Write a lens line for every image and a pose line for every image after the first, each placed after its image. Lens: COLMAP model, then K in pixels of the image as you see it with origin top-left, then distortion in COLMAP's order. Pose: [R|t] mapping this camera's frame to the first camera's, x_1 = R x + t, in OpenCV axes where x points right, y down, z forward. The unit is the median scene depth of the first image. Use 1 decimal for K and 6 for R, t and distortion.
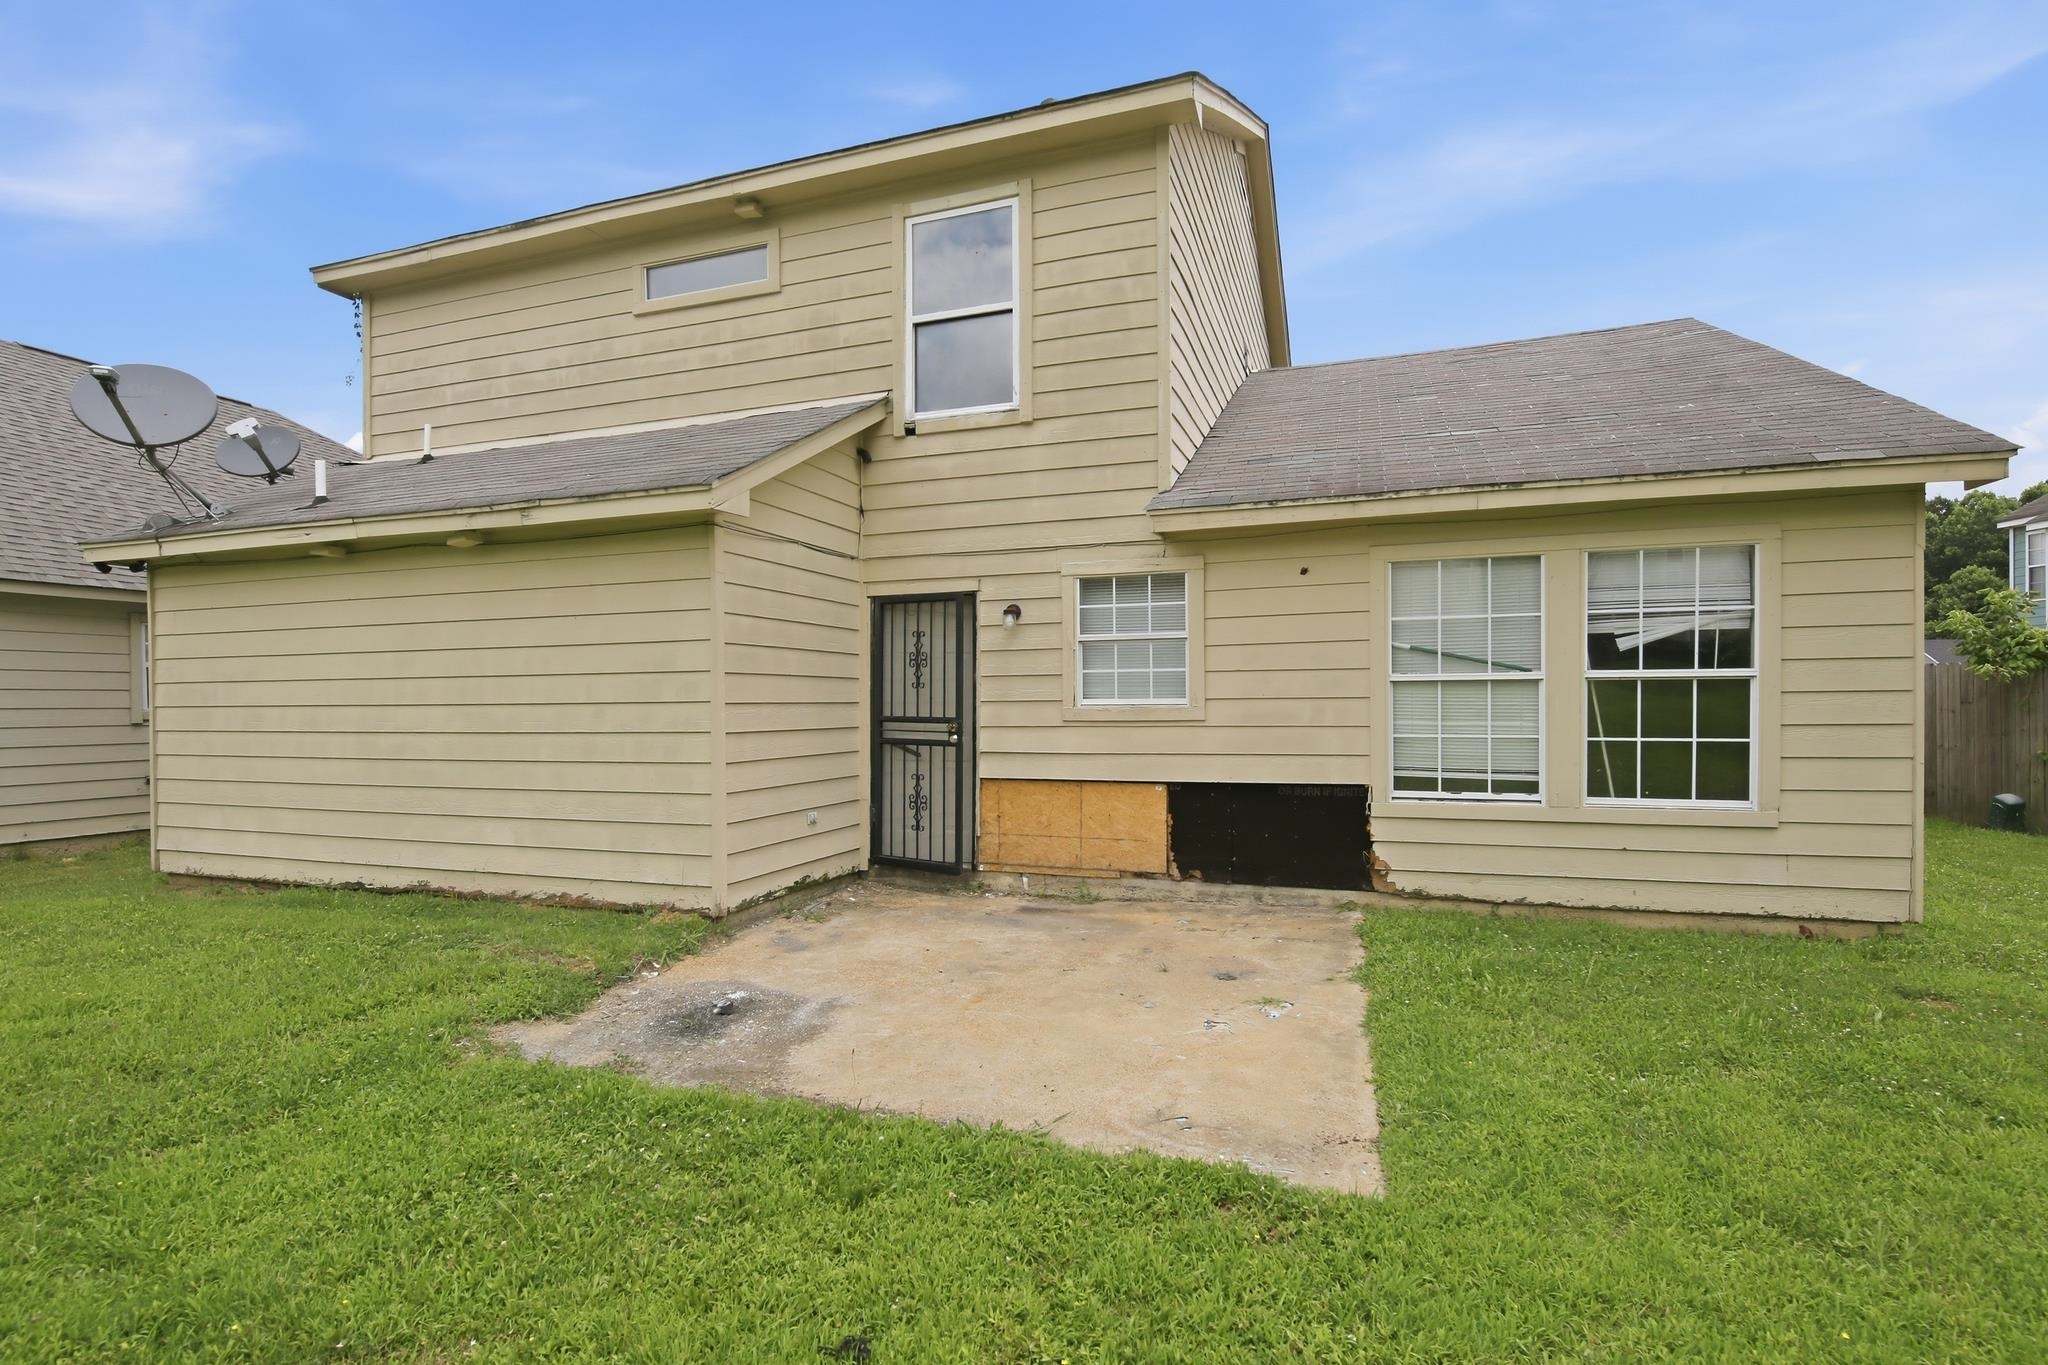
lens RADIAL K [[949.6, 0, 1031.2], [0, 949.6, 691.2], [0, 0, 1]] dist [-0.010223, -0.004426]
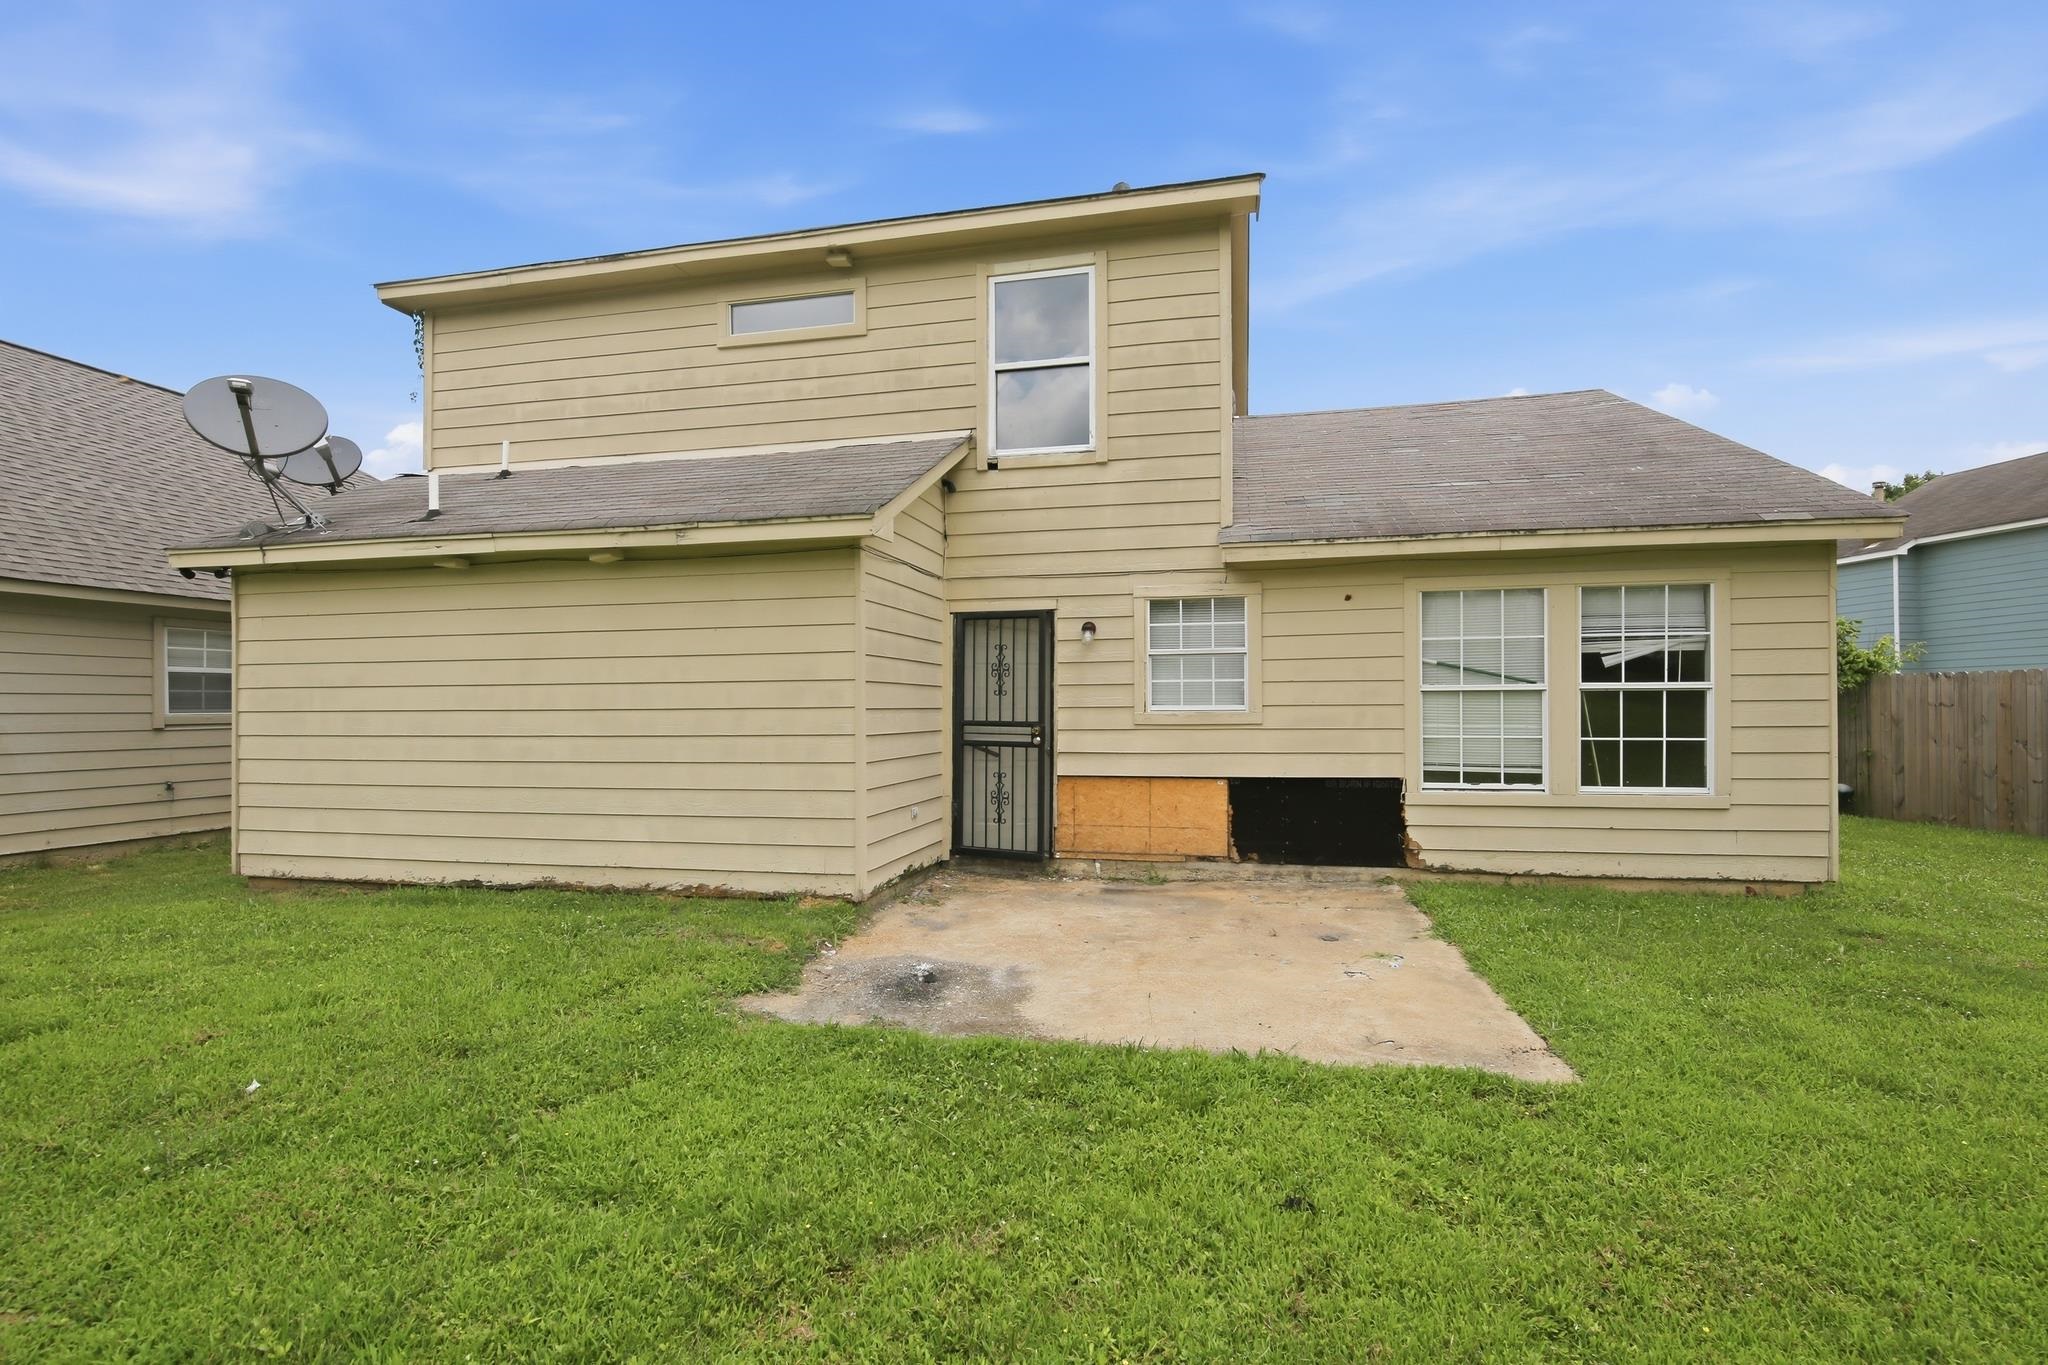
lens RADIAL K [[900.2, 0, 1033.0], [0, 900.2, 684.1], [0, 0, 1]] dist [-0.007842, -0.006021]
pose [[0.992806, 0.004553, 0.119650, -0.225022], [-0.002642, 0.999866, -0.016127, 0.000339], [-0.119708, 0.015695, 0.992685, -0.061825]]
